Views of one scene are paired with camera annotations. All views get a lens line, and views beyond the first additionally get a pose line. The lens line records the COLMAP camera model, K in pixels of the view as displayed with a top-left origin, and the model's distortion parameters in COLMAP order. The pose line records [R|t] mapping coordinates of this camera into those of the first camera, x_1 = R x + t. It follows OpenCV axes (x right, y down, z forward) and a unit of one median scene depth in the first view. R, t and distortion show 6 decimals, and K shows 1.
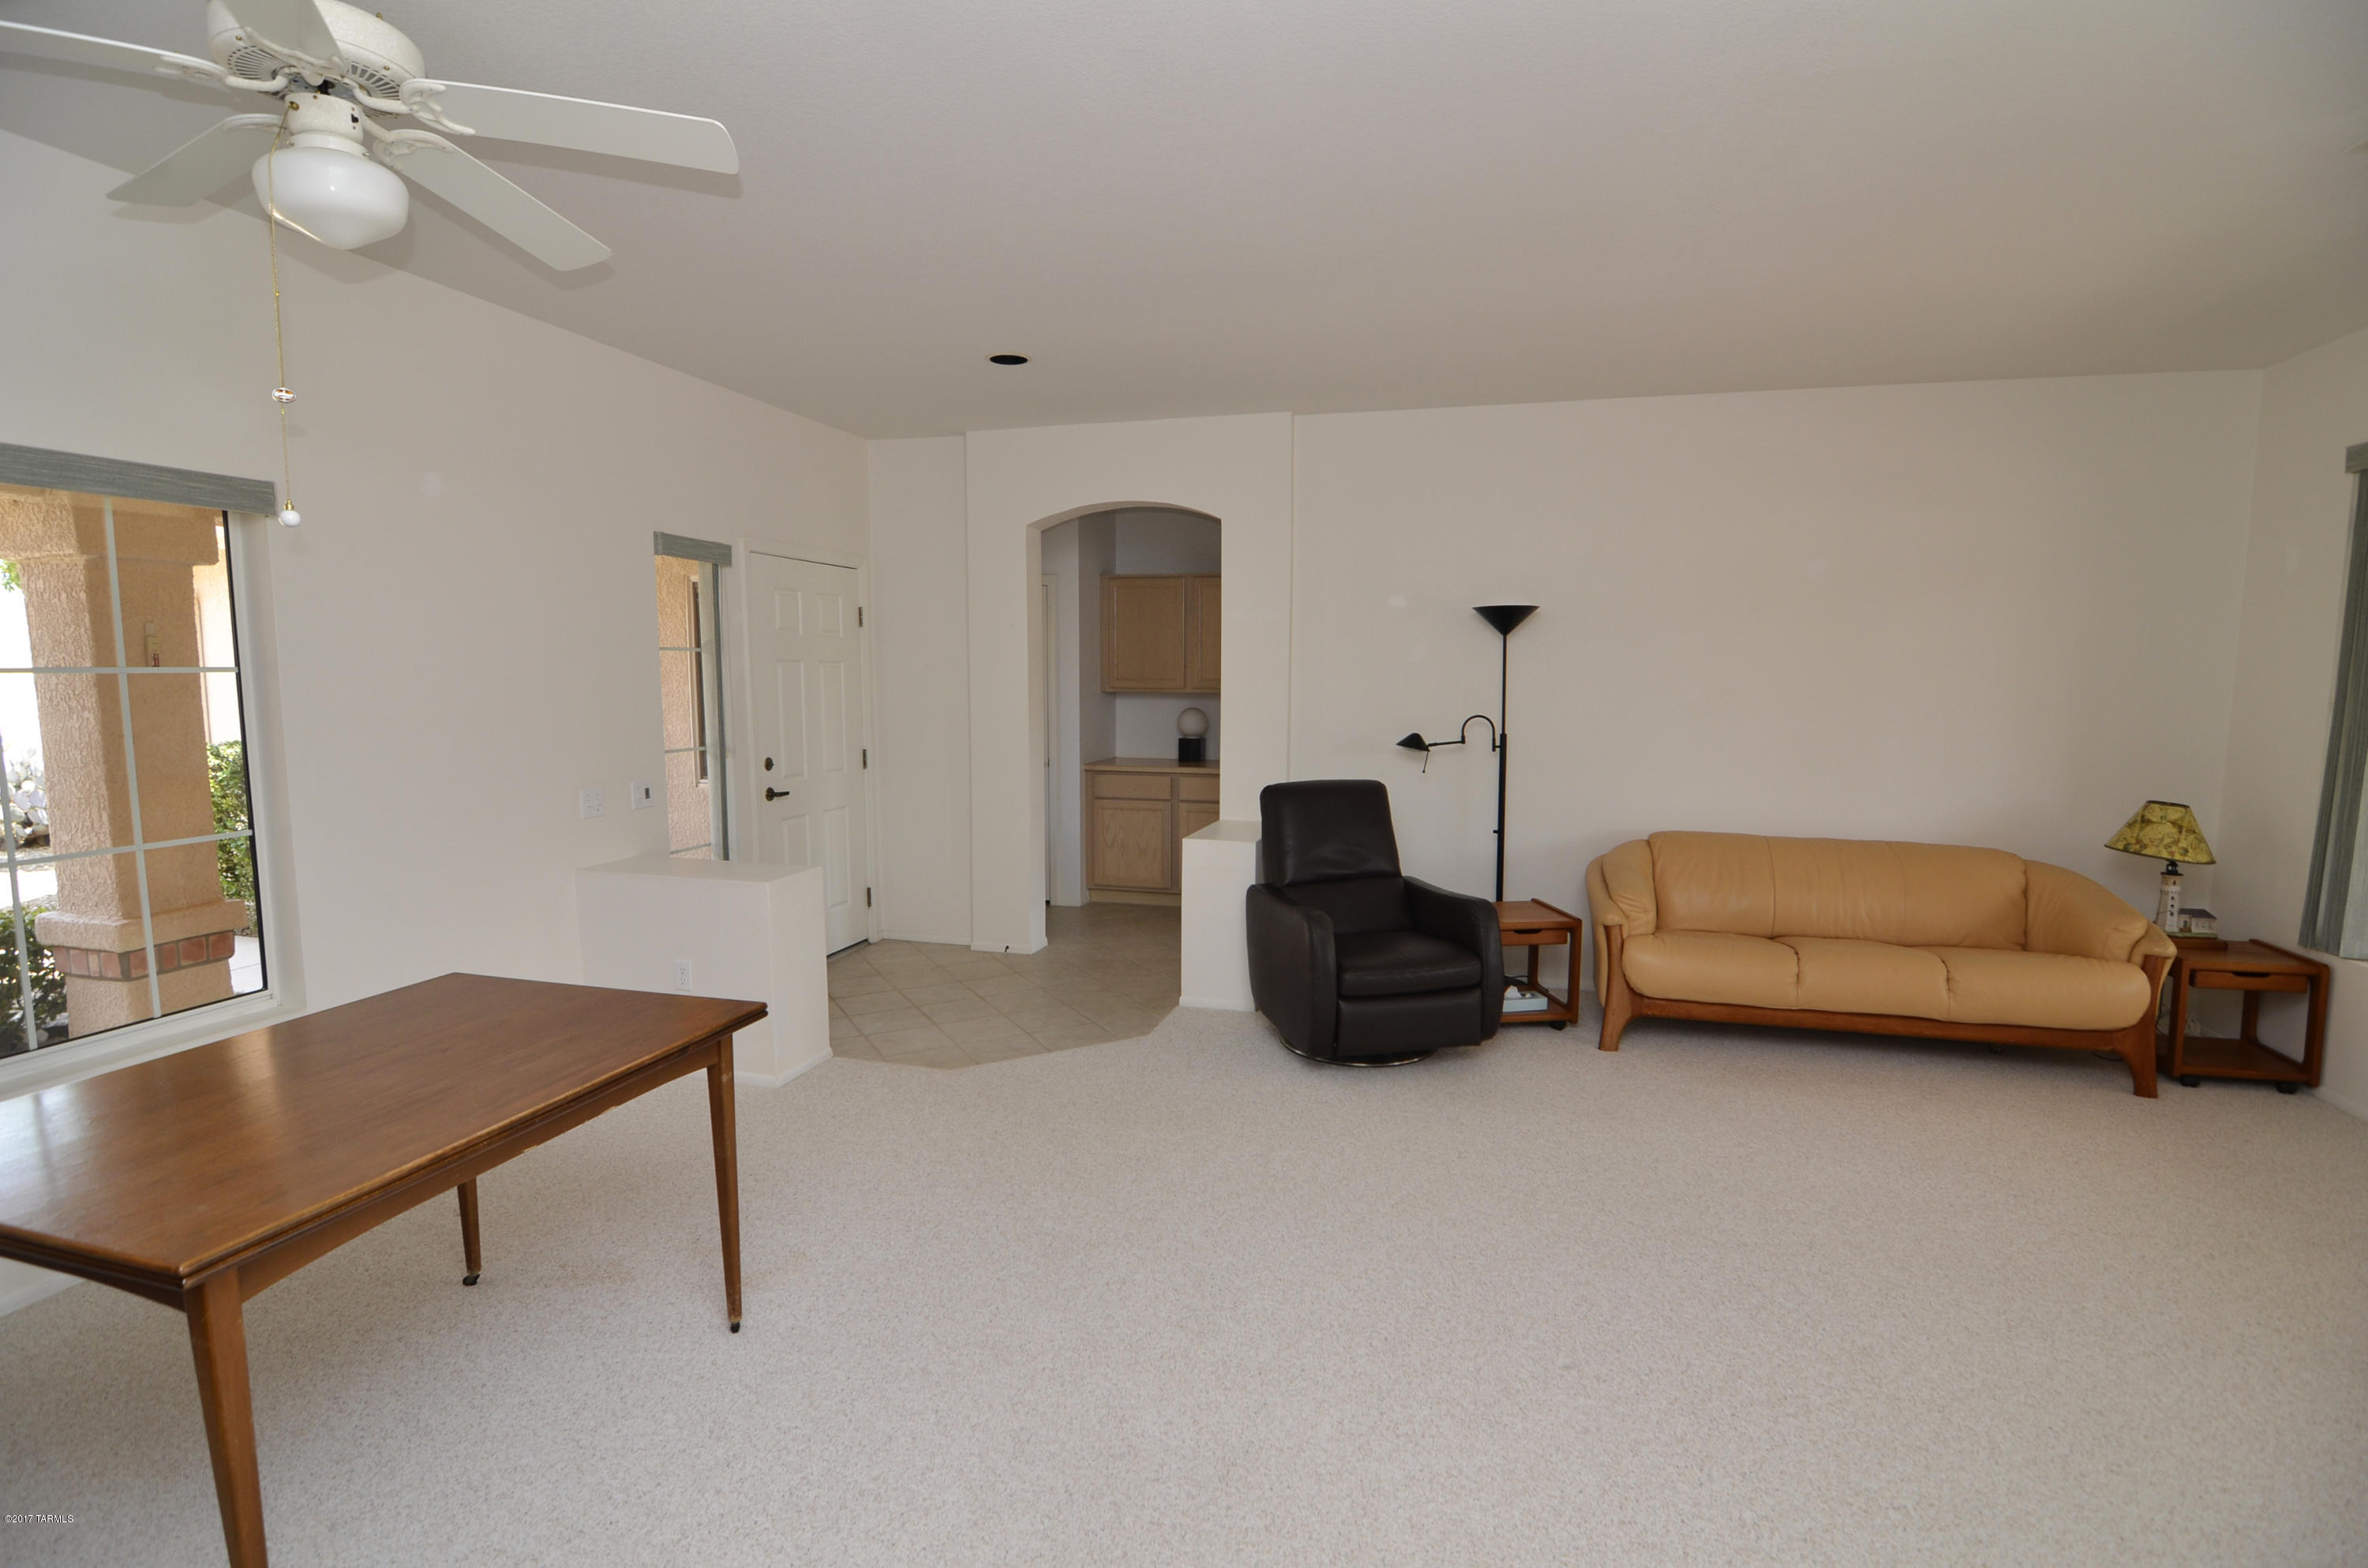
lens RADIAL K [[1130.8, 0, 1184.0], [0, 1130.8, 784.0], [0, 0, 1]] dist [-0.018955, -0.000454]
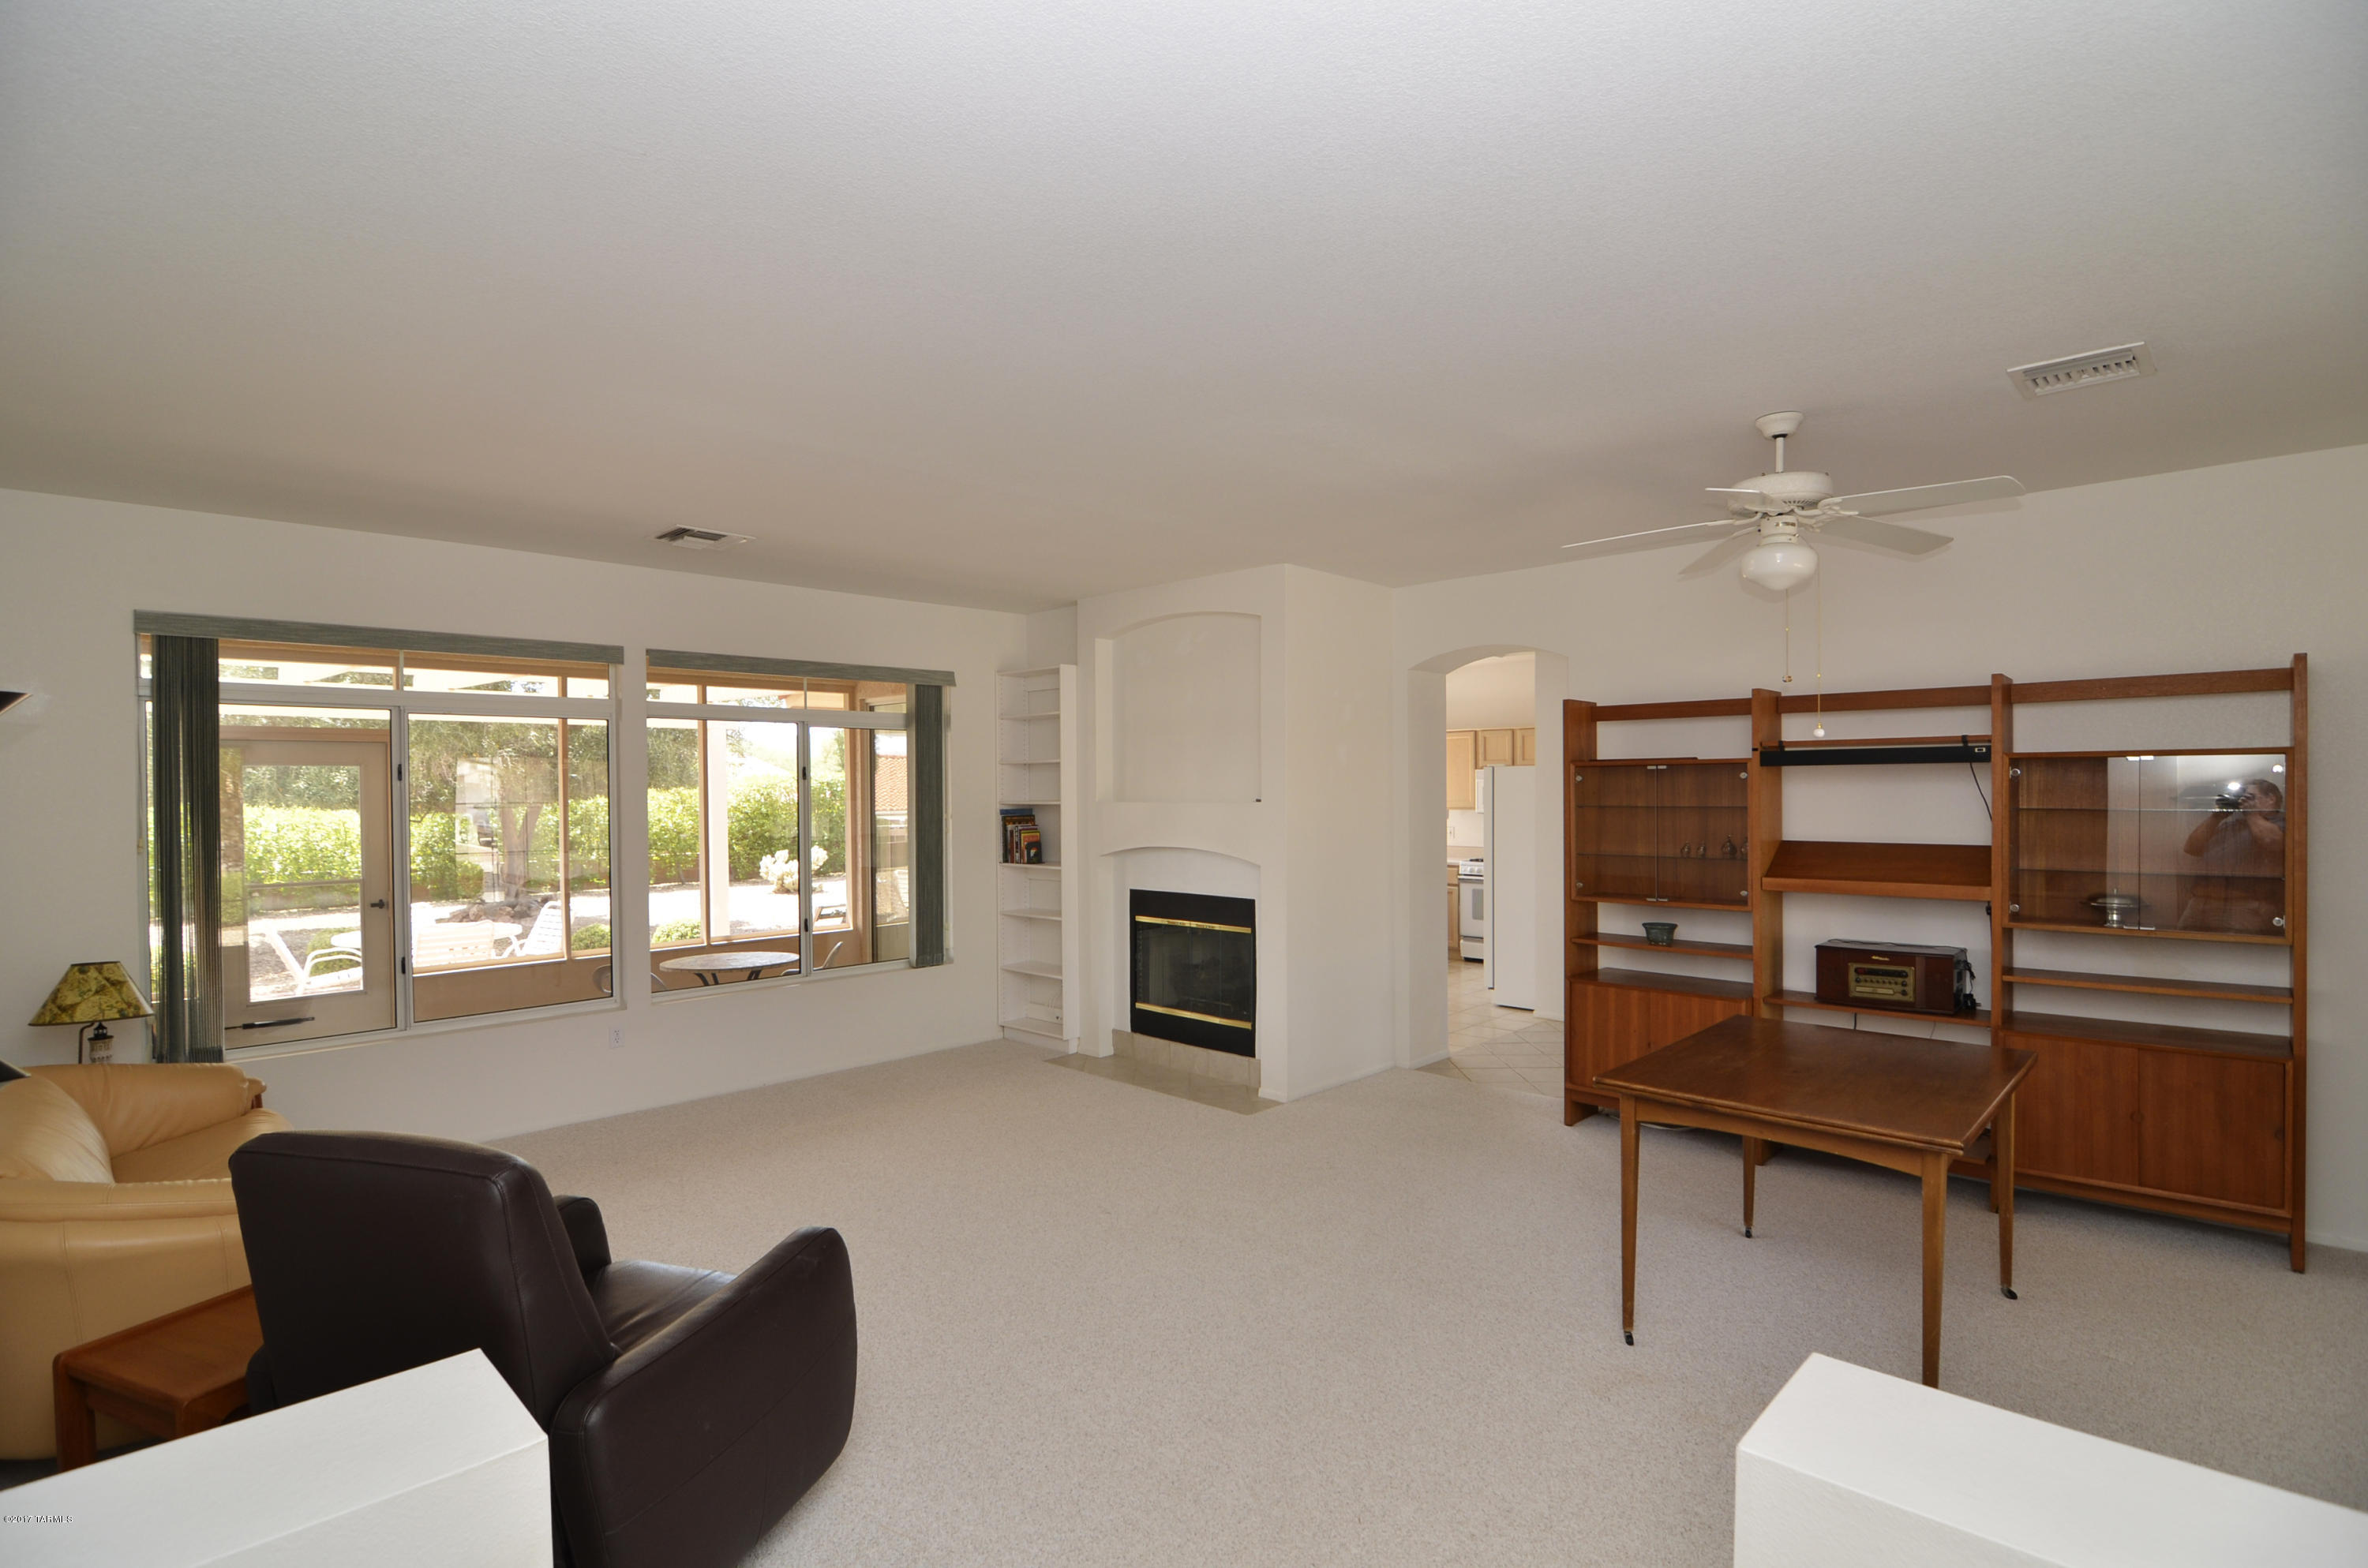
lens RADIAL K [[1123.7, 0, 1184.6], [0, 1123.7, 796.0], [0, 0, 1]] dist [-0.001478, -0.018018]
pose [[-0.875565, -0.000520, 0.483100, -0.317032], [0.054282, 0.993561, 0.099448, -0.152291], [-0.480041, 0.113297, -0.869899, 1.275273]]
